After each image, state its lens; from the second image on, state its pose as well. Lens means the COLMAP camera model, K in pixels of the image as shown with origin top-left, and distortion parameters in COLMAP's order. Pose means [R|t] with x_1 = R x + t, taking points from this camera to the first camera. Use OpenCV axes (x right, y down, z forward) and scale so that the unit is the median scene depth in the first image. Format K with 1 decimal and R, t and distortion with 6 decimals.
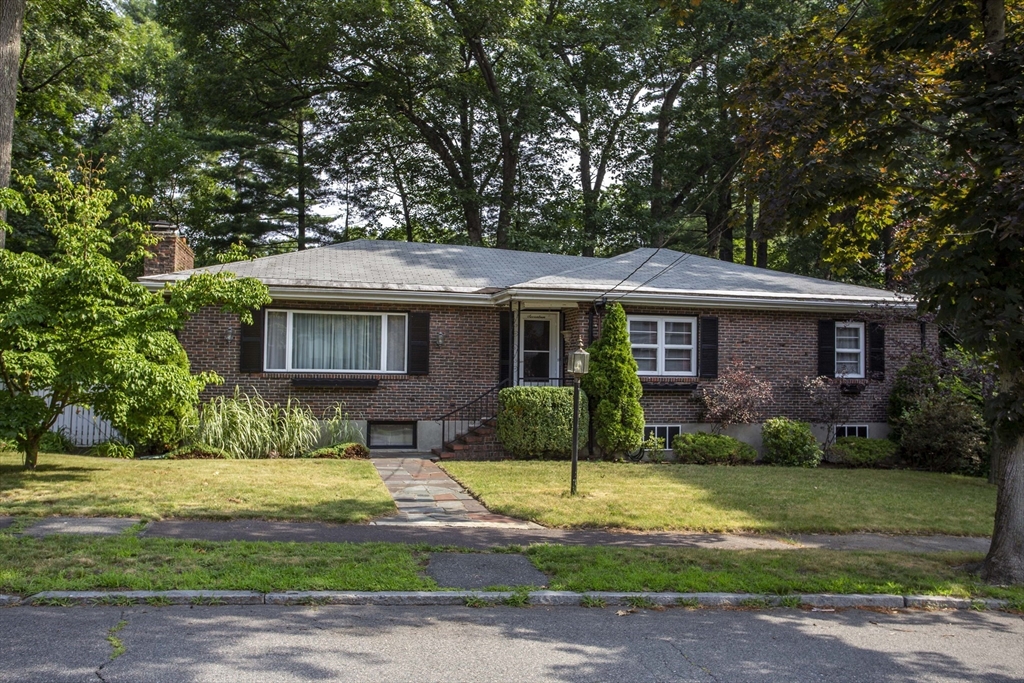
lens RADIAL K [[864.1, 0, 512.1], [0, 864.1, 341.8], [0, 0, 1]] dist [-0.001935, -0.004100]
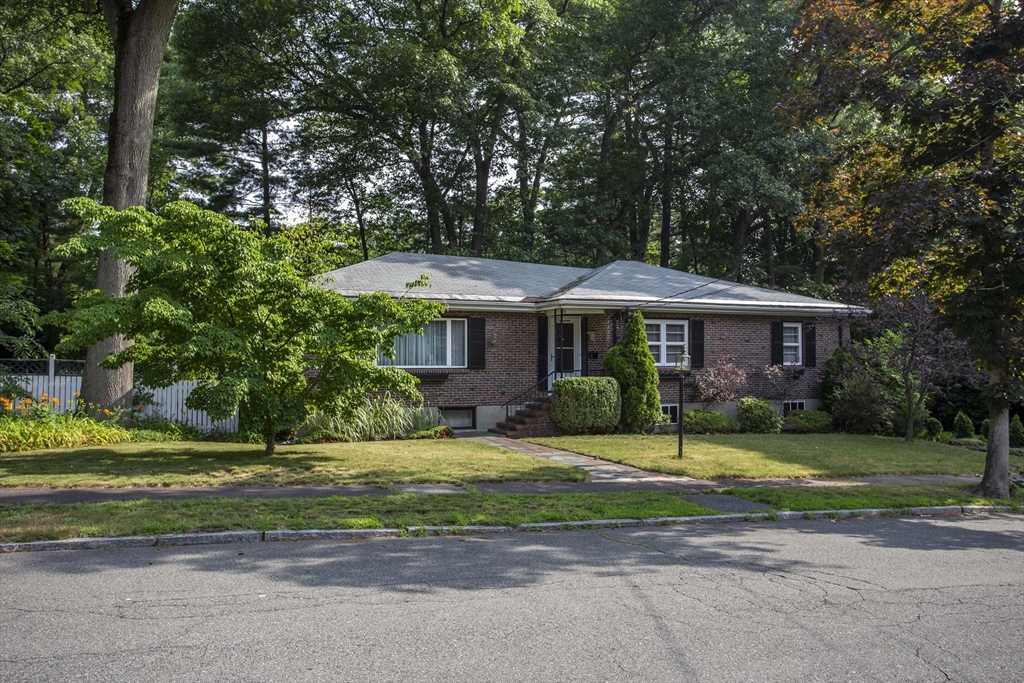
lens RADIAL K [[828.0, 0, 511.7], [0, 828.0, 342.2], [0, 0, 1]] dist [-0.013309, 0.004927]
pose [[0.981043, -0.010343, 0.193513, -0.287291], [0.006071, 0.999725, 0.022651, -0.025892], [-0.193694, -0.021047, 0.980836, -0.158450]]
